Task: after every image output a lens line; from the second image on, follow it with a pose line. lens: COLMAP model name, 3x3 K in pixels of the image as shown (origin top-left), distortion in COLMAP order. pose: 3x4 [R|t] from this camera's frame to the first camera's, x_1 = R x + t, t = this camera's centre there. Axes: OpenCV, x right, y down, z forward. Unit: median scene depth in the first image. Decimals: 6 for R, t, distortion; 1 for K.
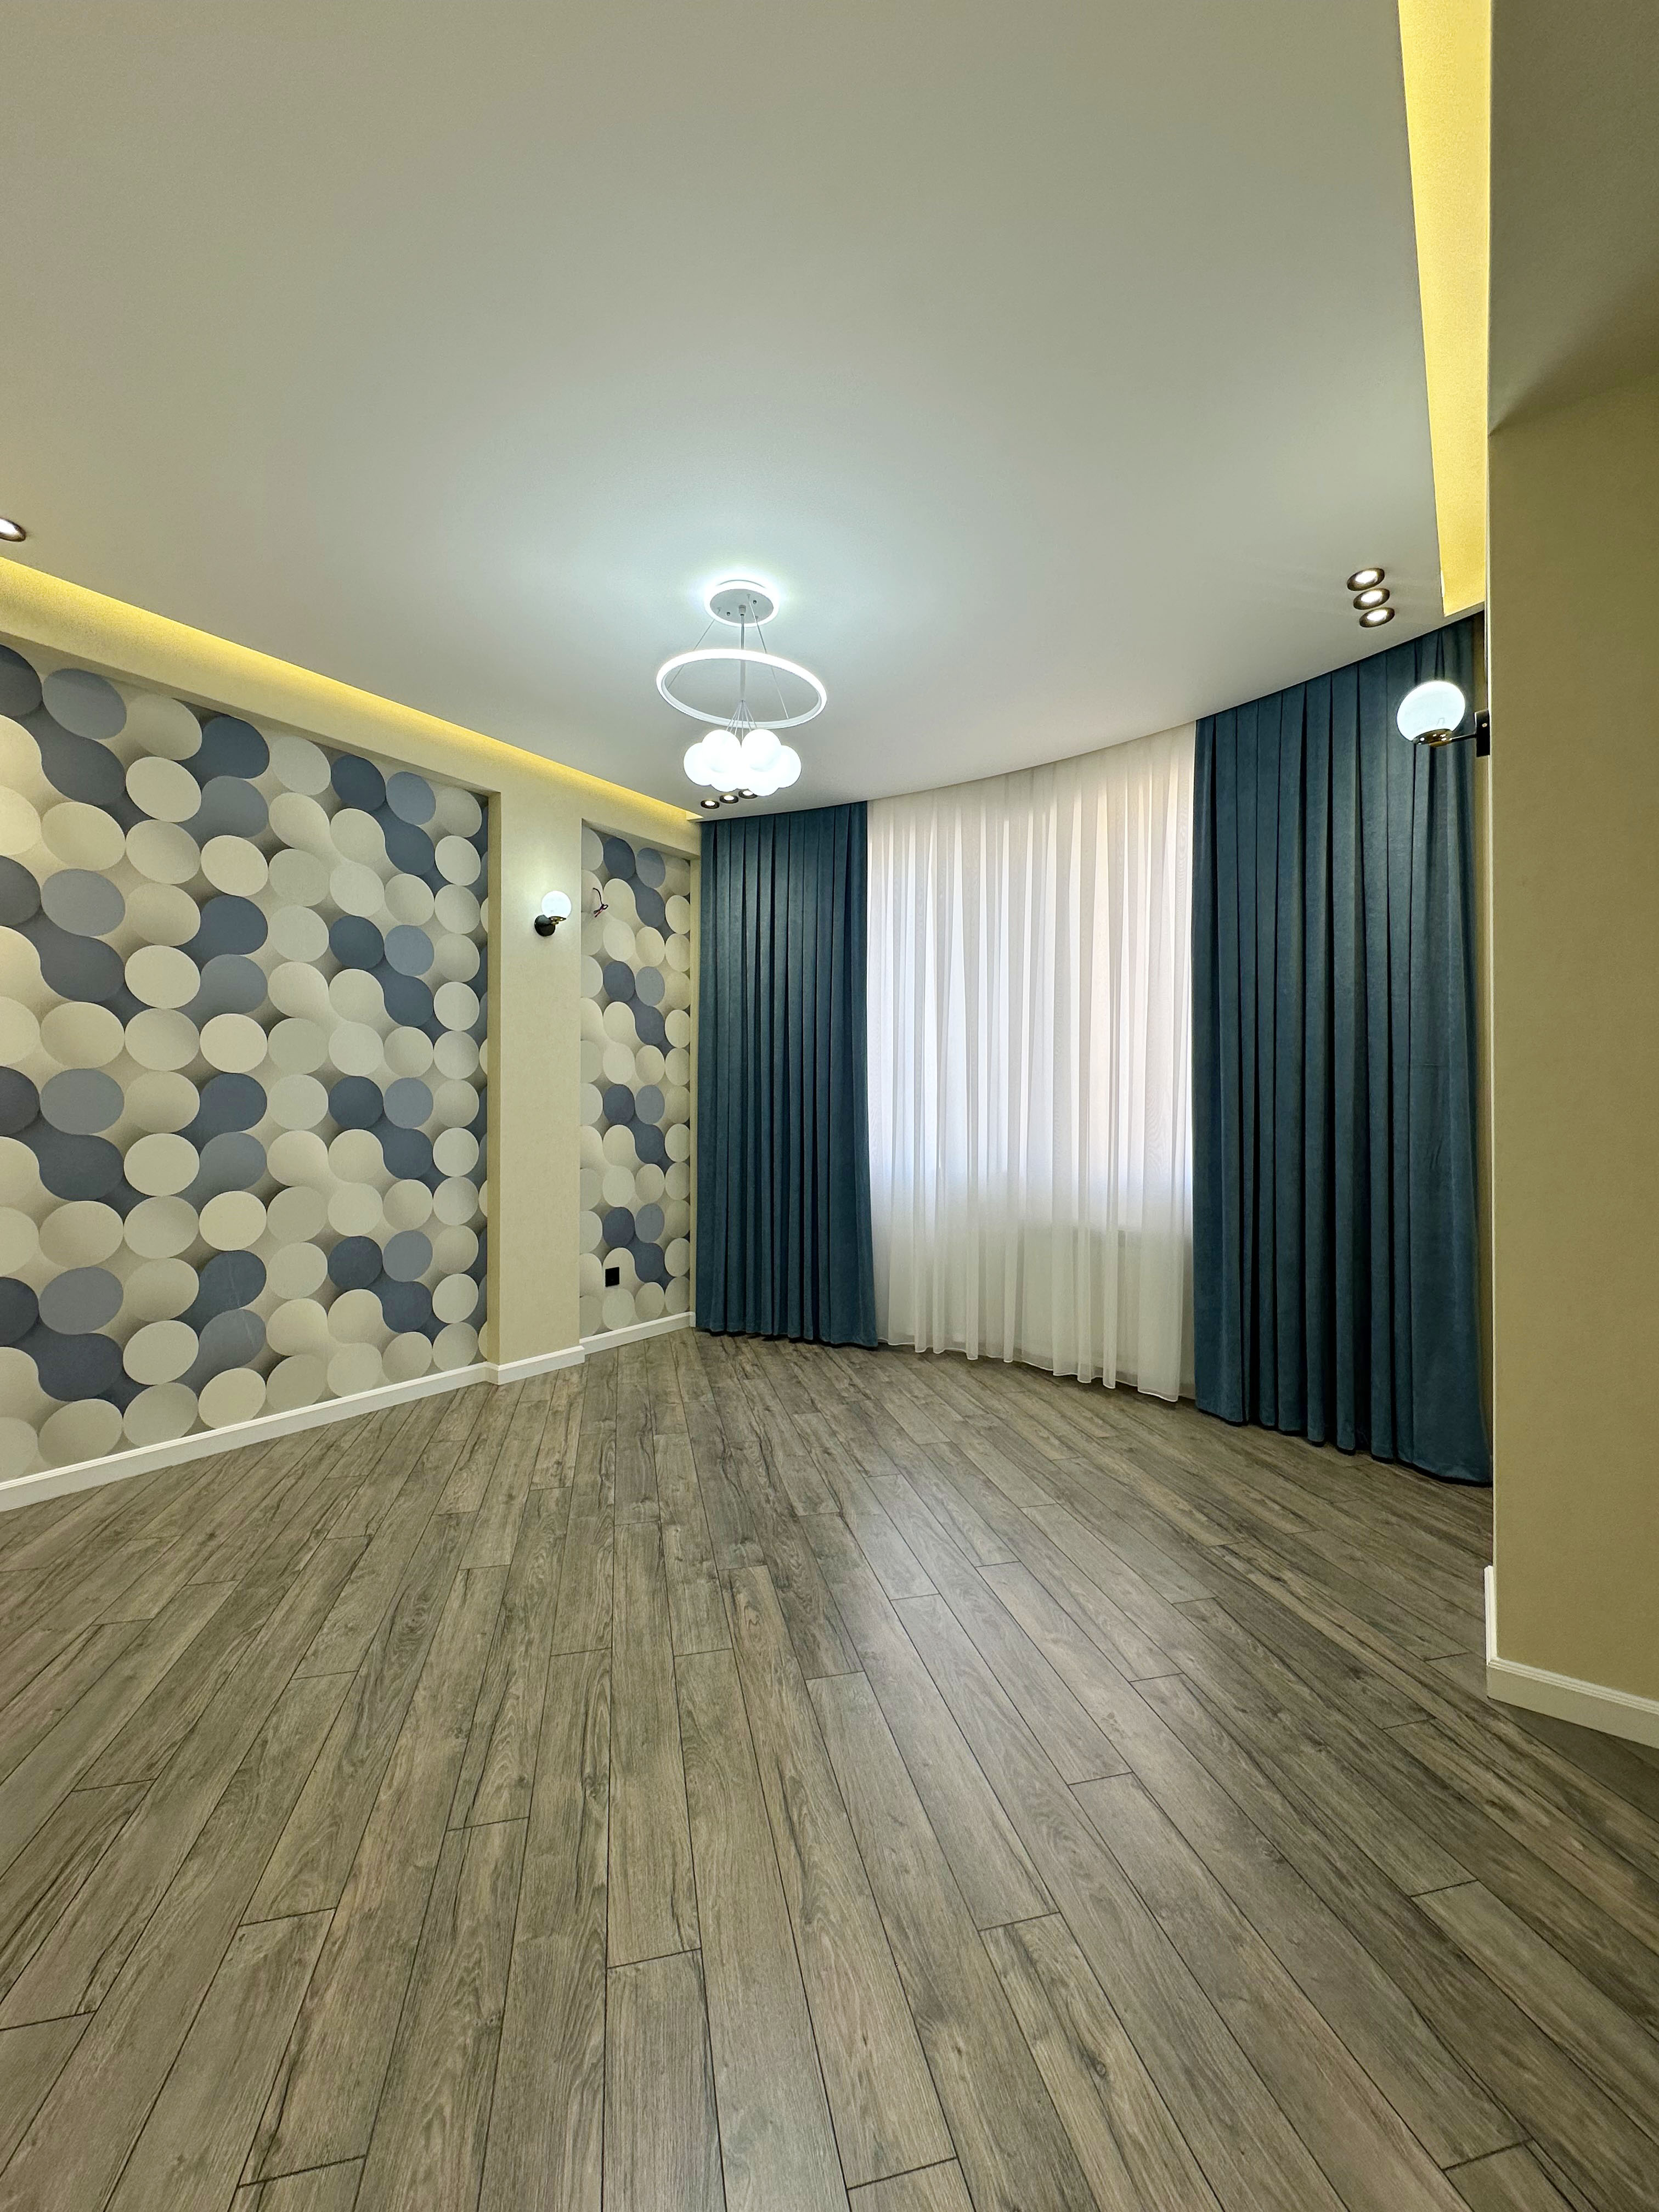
lens RADIAL K [[880.5, 0, 829.5], [0, 880.5, 1106.0], [0, 0, 1]] dist [0.000085, 0.000168]
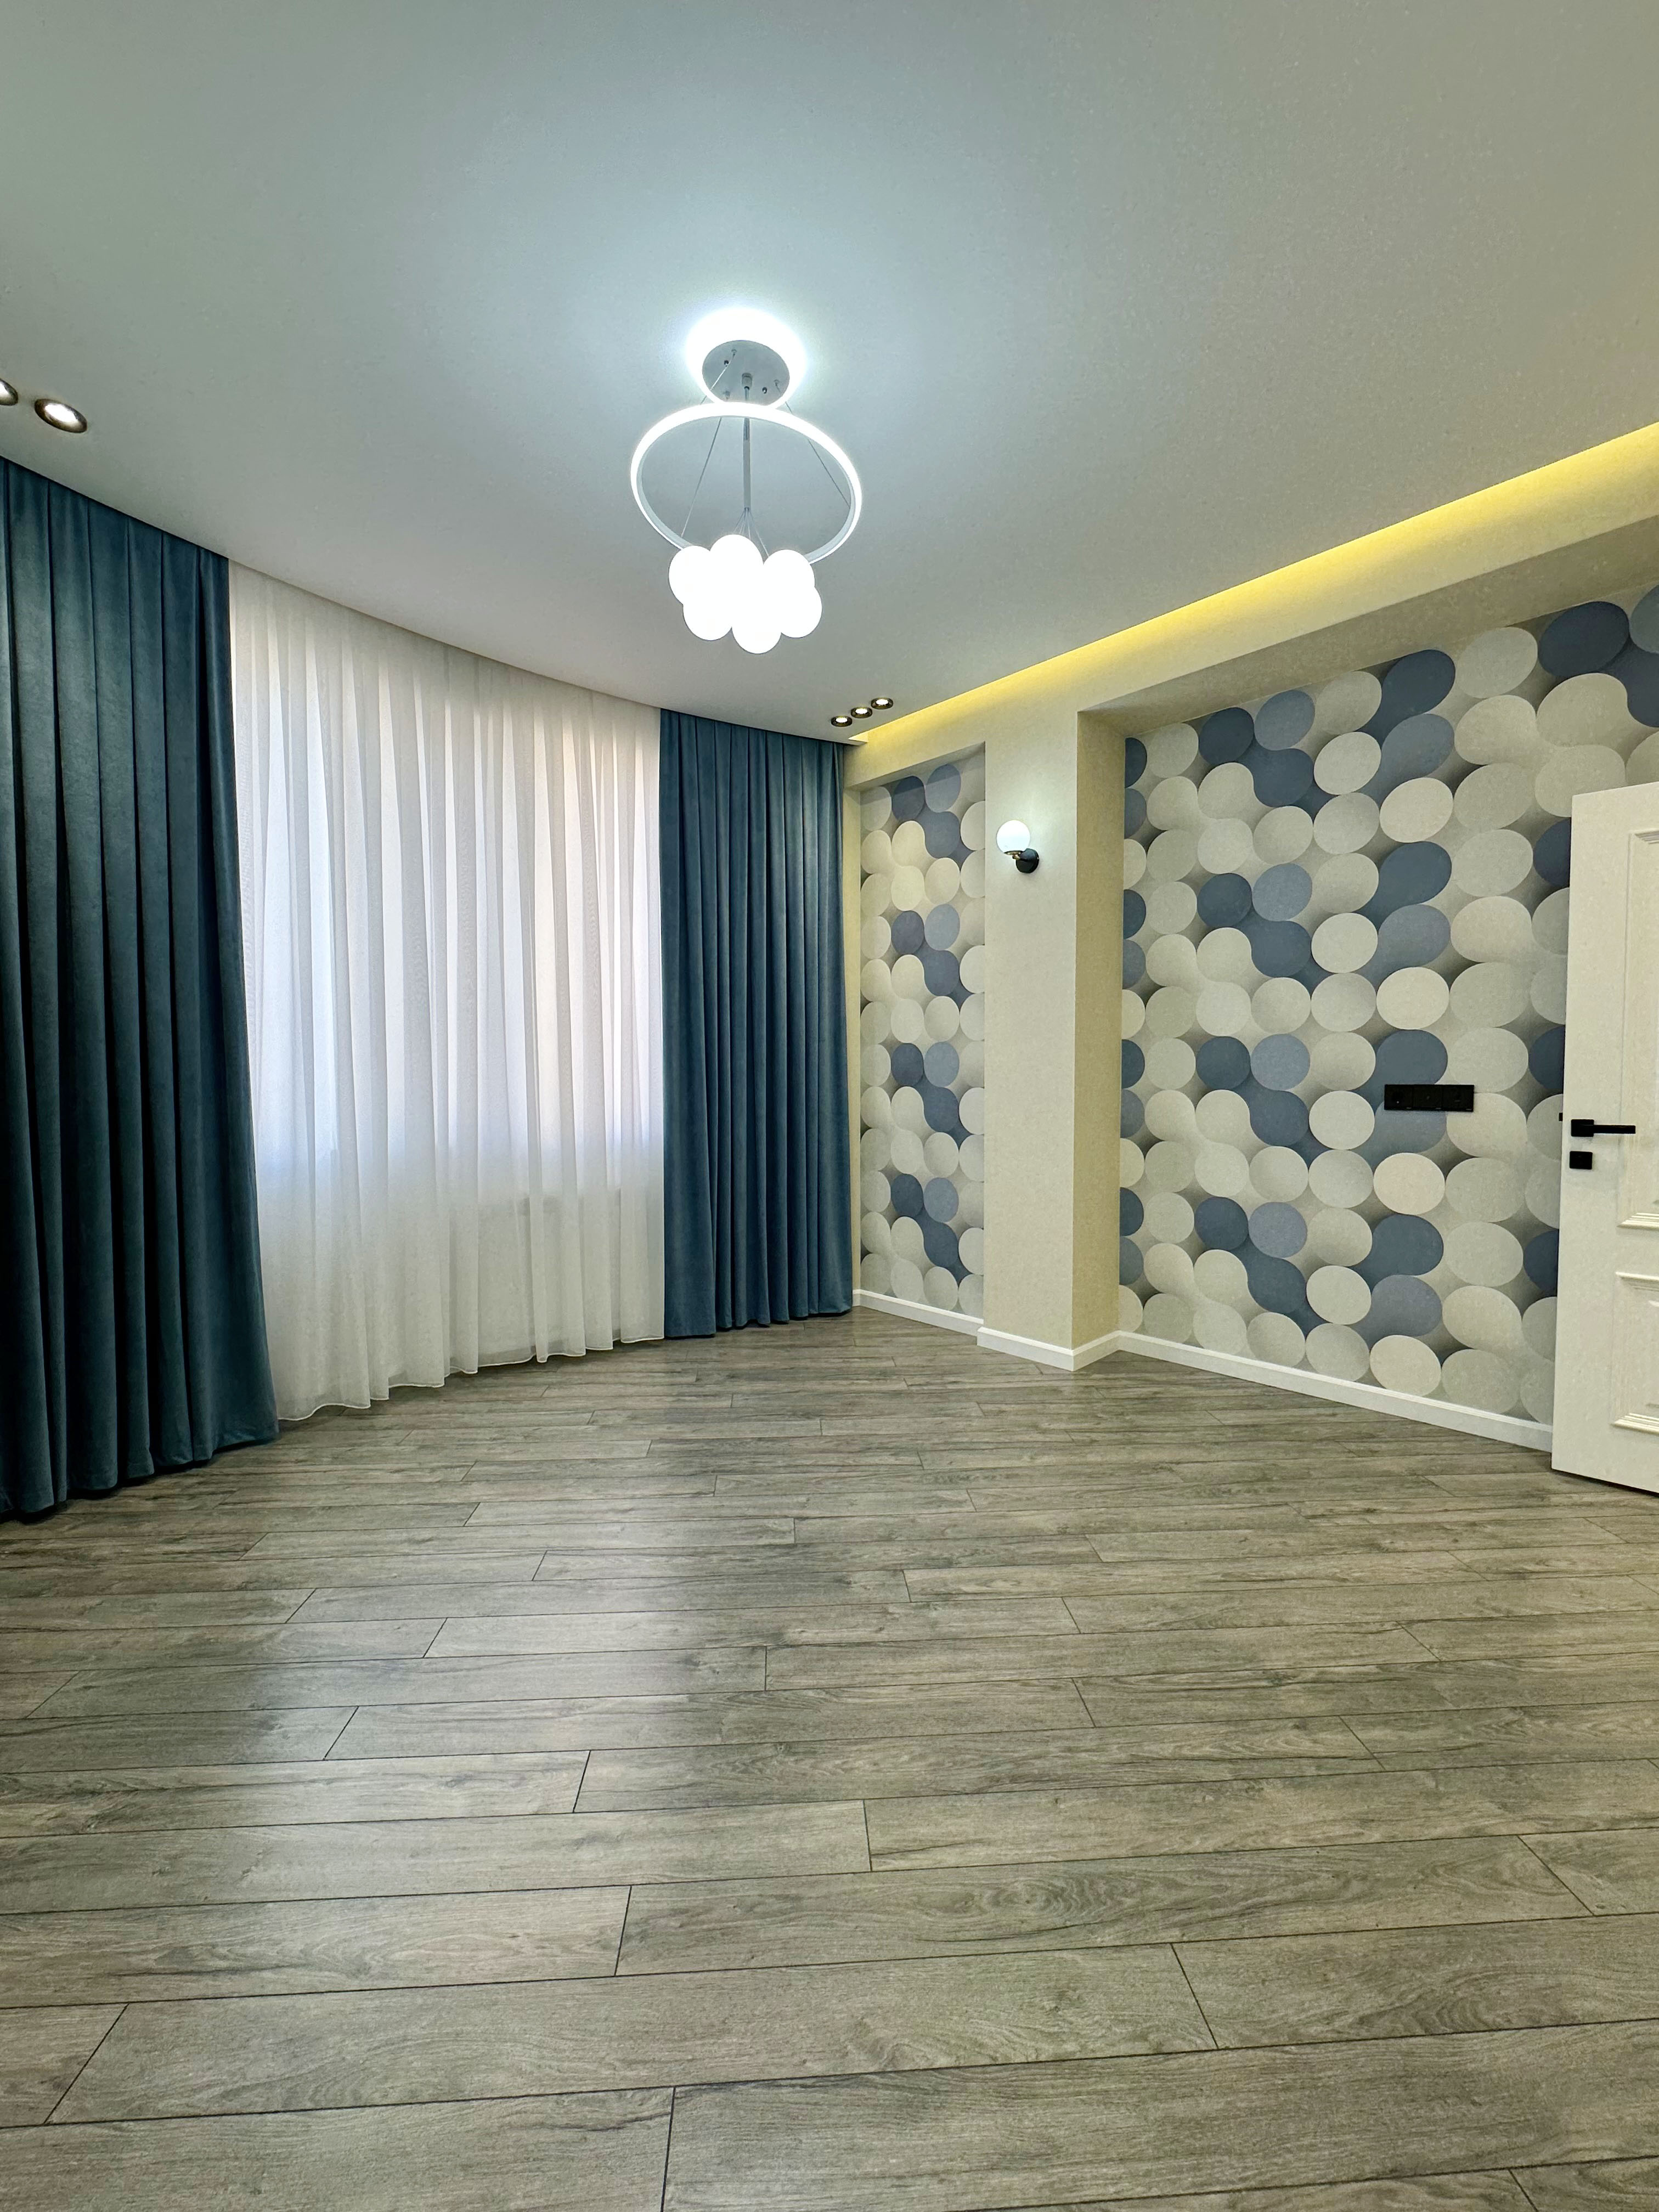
lens RADIAL K [[874.1, 0, 826.8], [0, 874.1, 1121.2], [0, 0, 1]] dist [0.001198, 0.000507]
pose [[0.174556, -0.050748, 0.983339, -0.935315], [-0.008269, 0.998560, 0.053001, 0.009646], [-0.984613, -0.017383, 0.173885, 0.912301]]
